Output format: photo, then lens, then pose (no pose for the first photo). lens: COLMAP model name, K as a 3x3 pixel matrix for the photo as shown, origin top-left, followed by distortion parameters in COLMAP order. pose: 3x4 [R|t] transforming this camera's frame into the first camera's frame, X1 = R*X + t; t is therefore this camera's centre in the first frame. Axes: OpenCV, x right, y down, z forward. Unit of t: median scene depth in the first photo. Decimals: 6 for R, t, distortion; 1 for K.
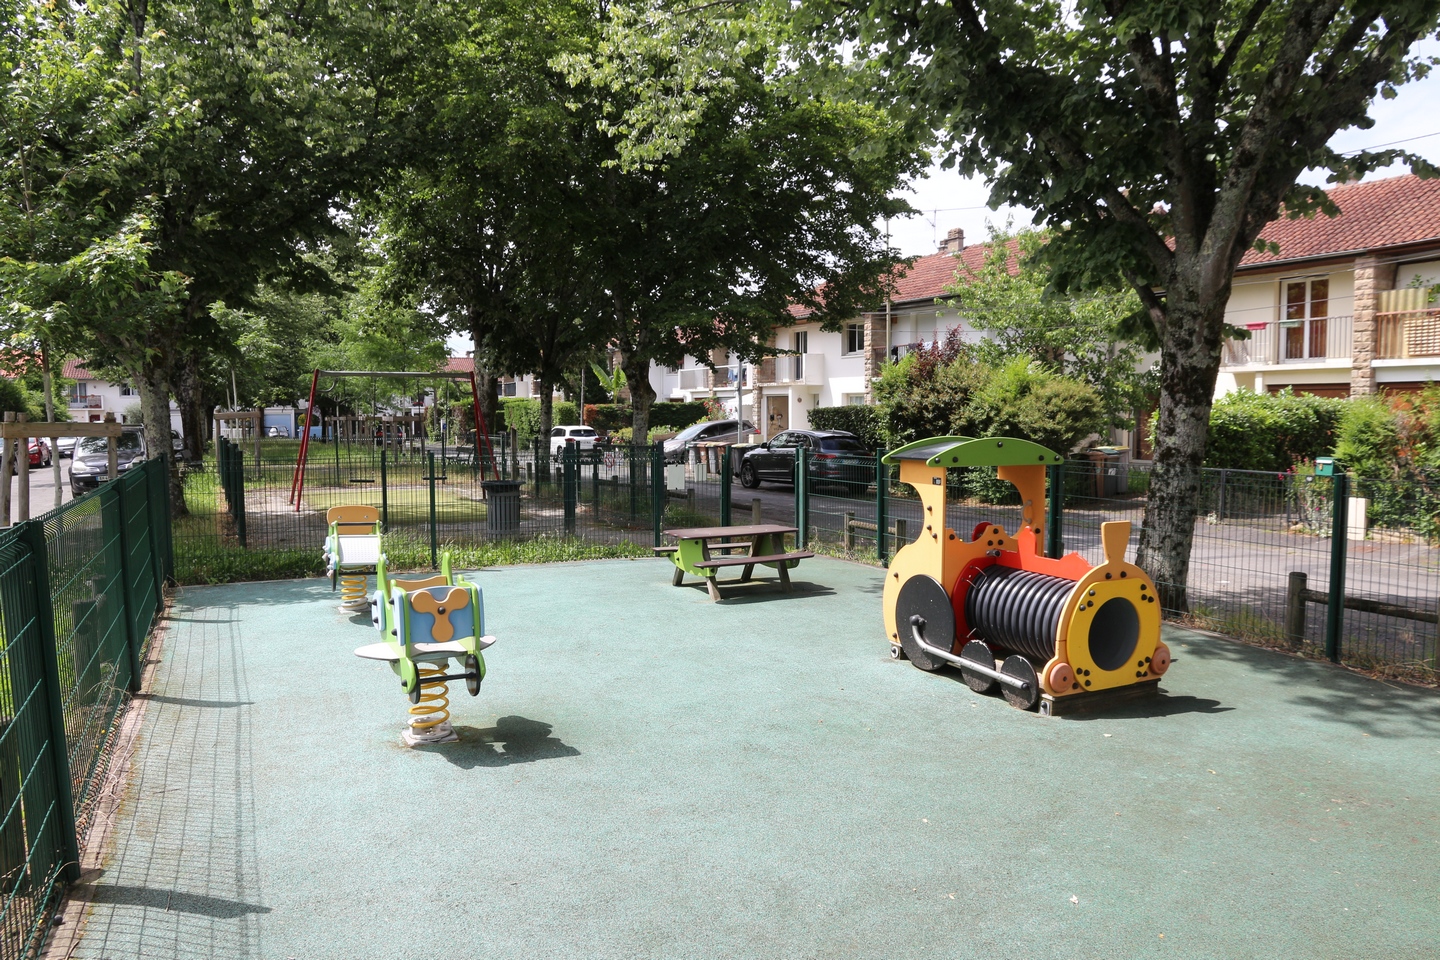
lens RADIAL K [[1007.5, 0, 743.0], [0, 1007.5, 491.0], [0, 0, 1]] dist [-0.120357, 0.084545]
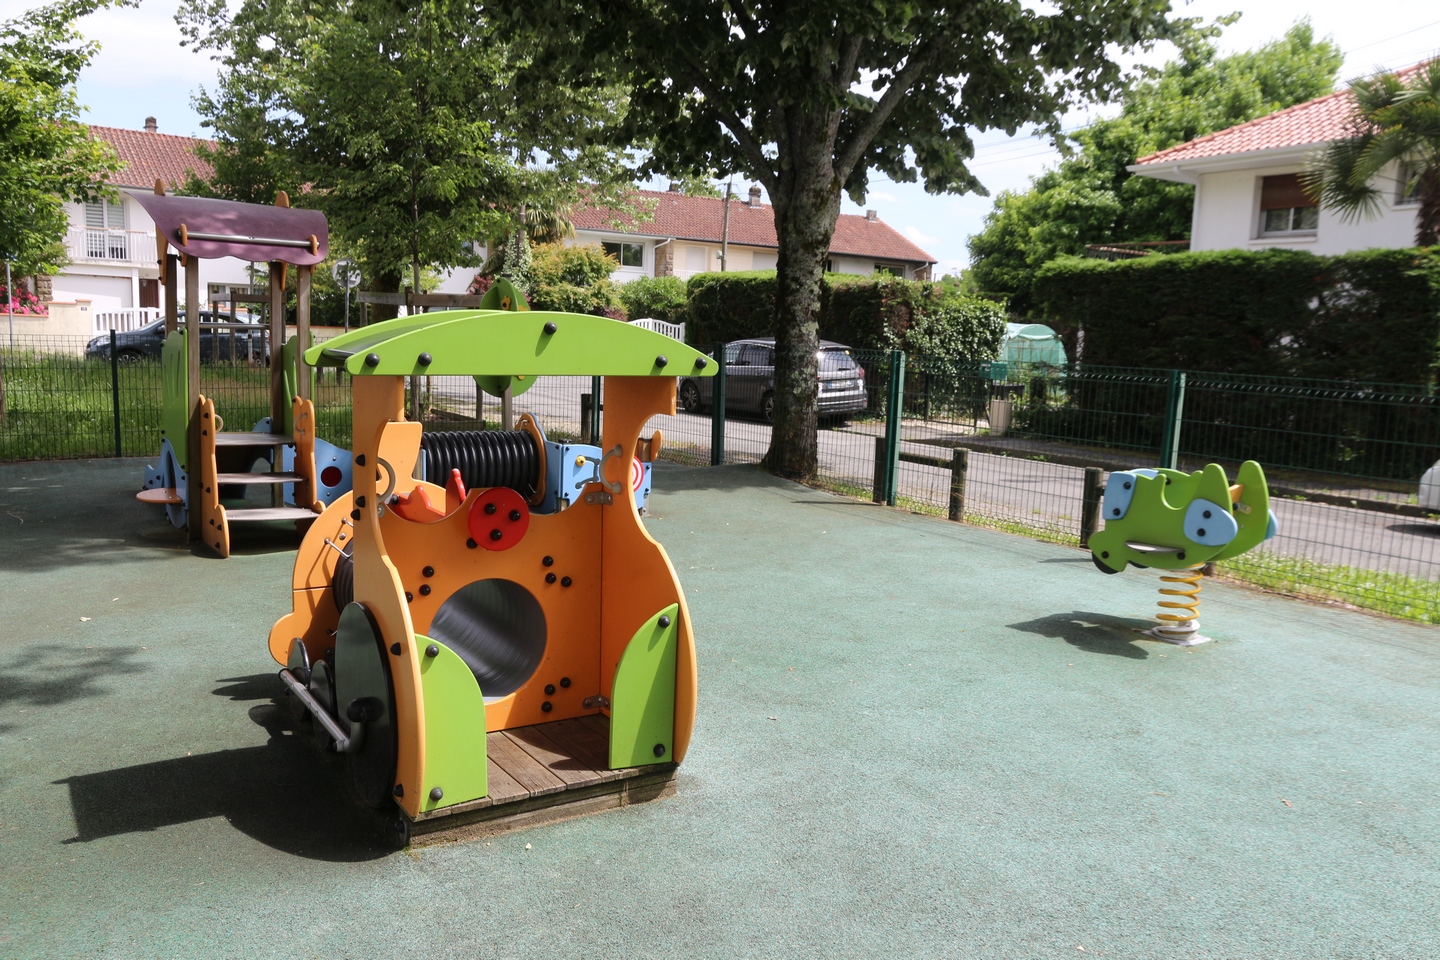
lens RADIAL K [[1136.9, 0, 723.1], [0, 1136.9, 494.8], [0, 0, 1]] dist [-0.080419, 0.118888]
pose [[-0.994987, -0.019316, -0.098118, 0.090259], [-0.040692, 0.974468, 0.220810, -0.043916], [0.091347, 0.223696, -0.970369, 0.744284]]
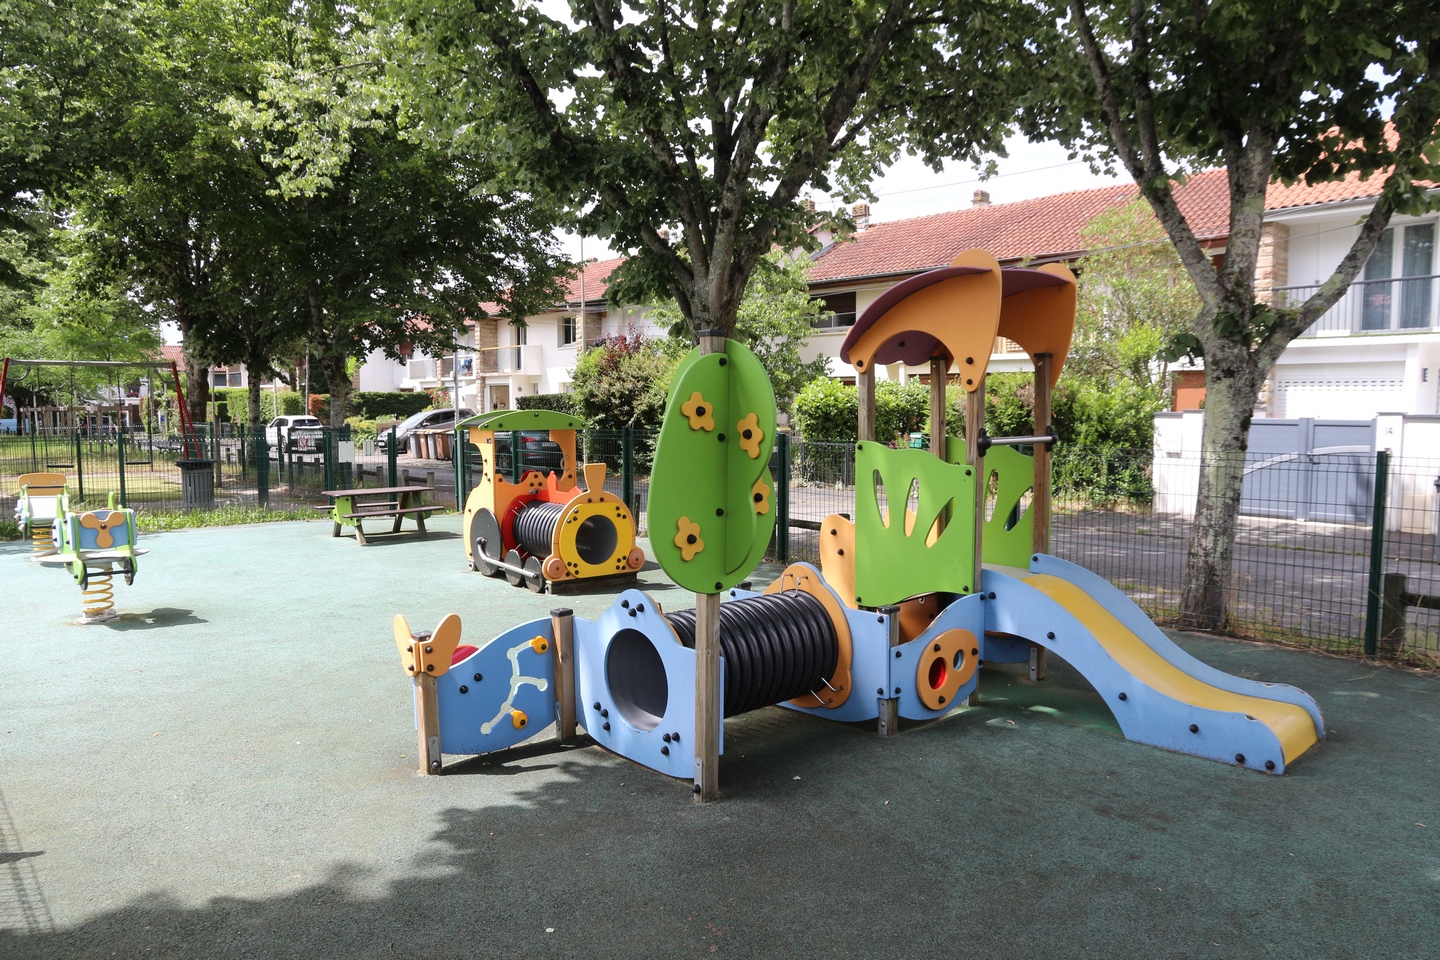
lens RADIAL K [[1007.5, 0, 743.0], [0, 1007.5, 491.0], [0, 0, 1]] dist [-0.120357, 0.084545]
pose [[0.971130, -0.020868, 0.237637, 0.094282], [0.018569, 0.999757, 0.011910, 0.023376], [-0.237827, -0.007154, 0.971281, -0.211853]]
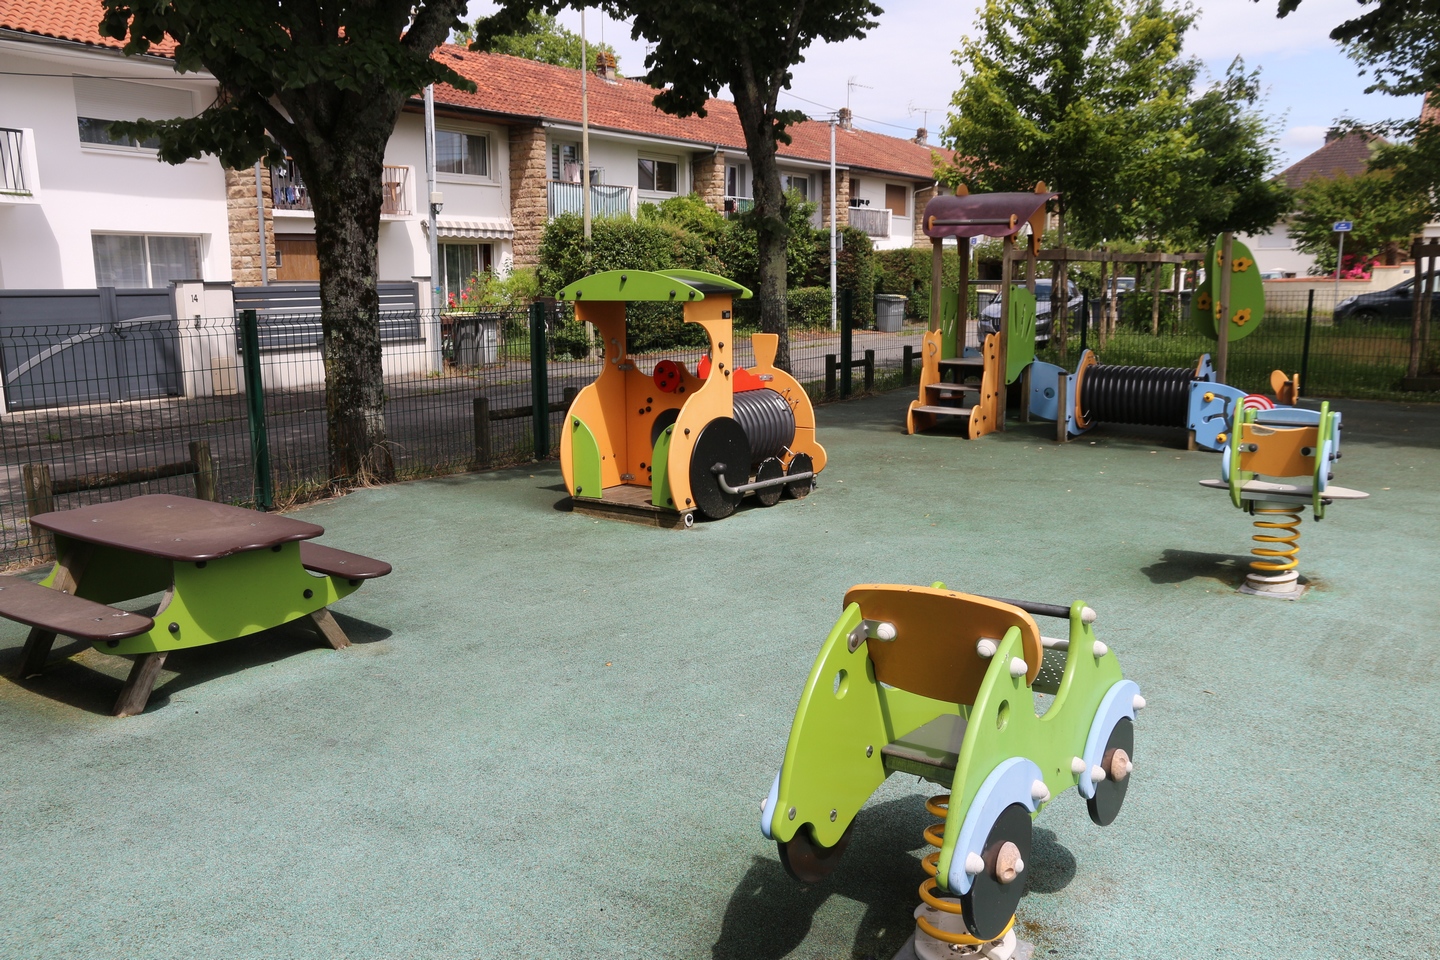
lens RADIAL K [[1136.9, 0, 723.1], [0, 1136.9, 494.8], [0, 0, 1]] dist [-0.080419, 0.118888]
pose [[-0.464081, -0.168063, 0.869703, -0.358509], [0.075634, 0.970732, 0.227945, -0.041791], [-0.882558, 0.171564, -0.437787, 0.698207]]
